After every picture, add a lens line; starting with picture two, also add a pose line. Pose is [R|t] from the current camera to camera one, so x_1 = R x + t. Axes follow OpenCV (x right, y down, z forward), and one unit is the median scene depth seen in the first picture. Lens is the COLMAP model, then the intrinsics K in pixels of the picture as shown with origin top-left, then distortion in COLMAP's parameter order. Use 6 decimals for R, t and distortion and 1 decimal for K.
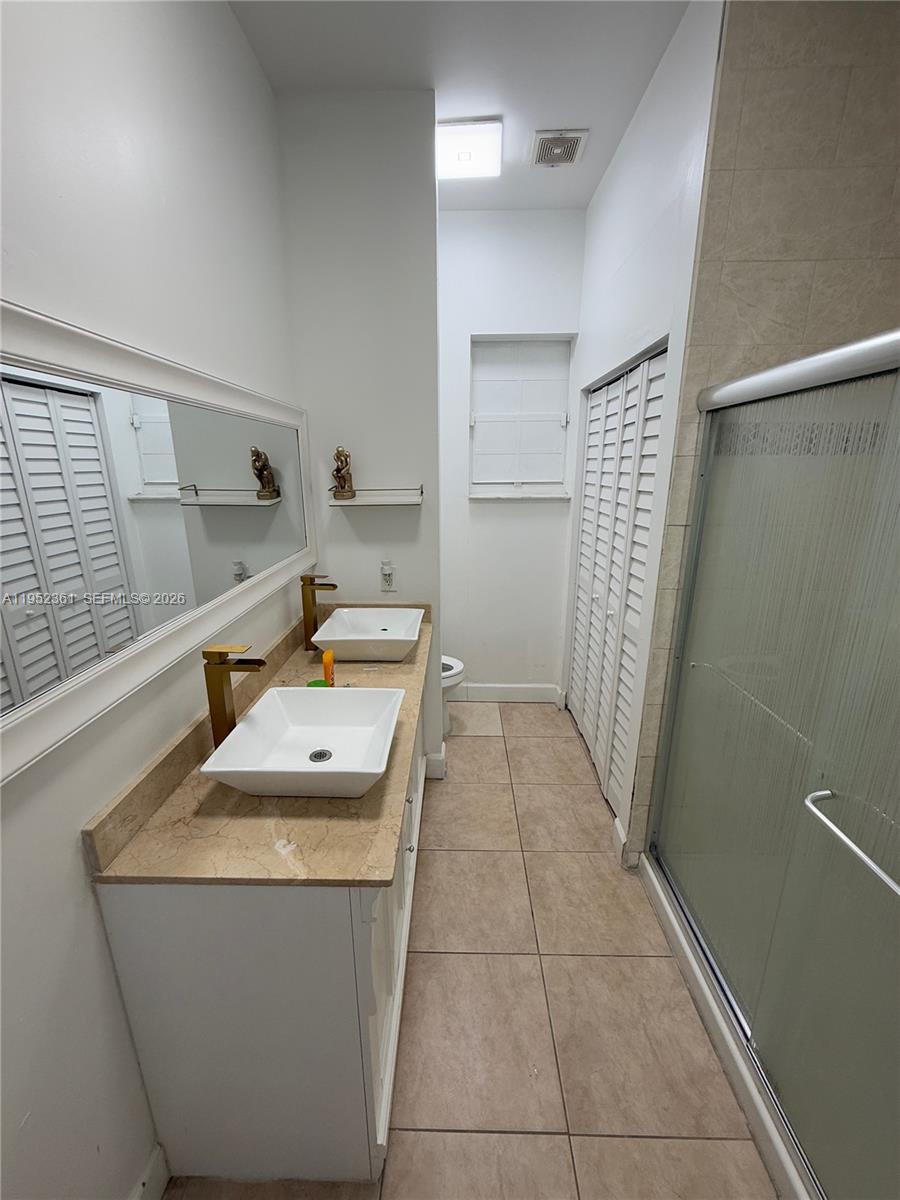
lens RADIAL K [[480.8, 0, 448.0], [0, 480.8, 597.1], [0, 0, 1]] dist [-0.000505, 0.000094]
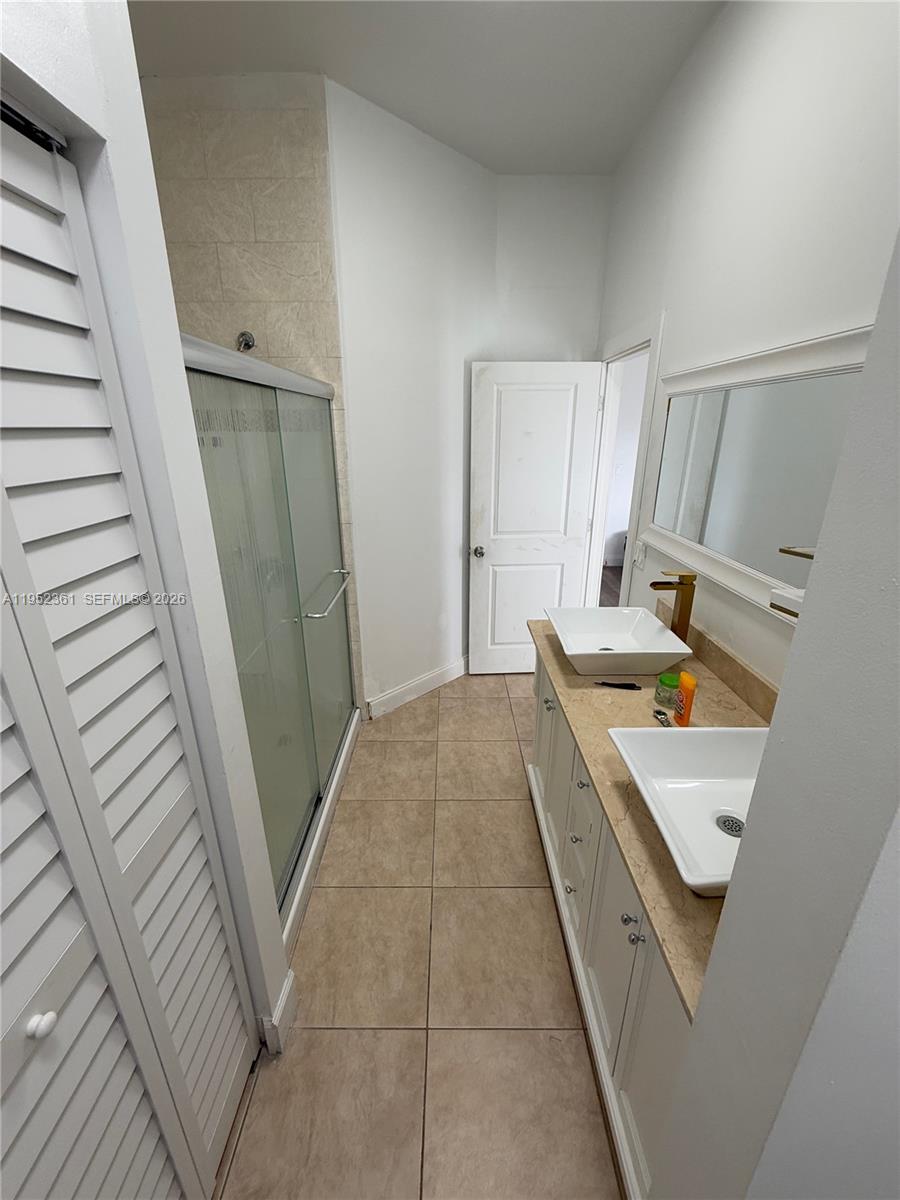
lens RADIAL K [[480.8, 0, 448.6], [0, 480.8, 598.9], [0, 0, 1]] dist [-0.000505, 0.000094]
pose [[-0.999719, 0.015538, -0.017929, 0.153903], [0.002343, 0.816652, 0.577125, -0.425519], [0.023609, 0.576921, -0.816459, 1.456772]]
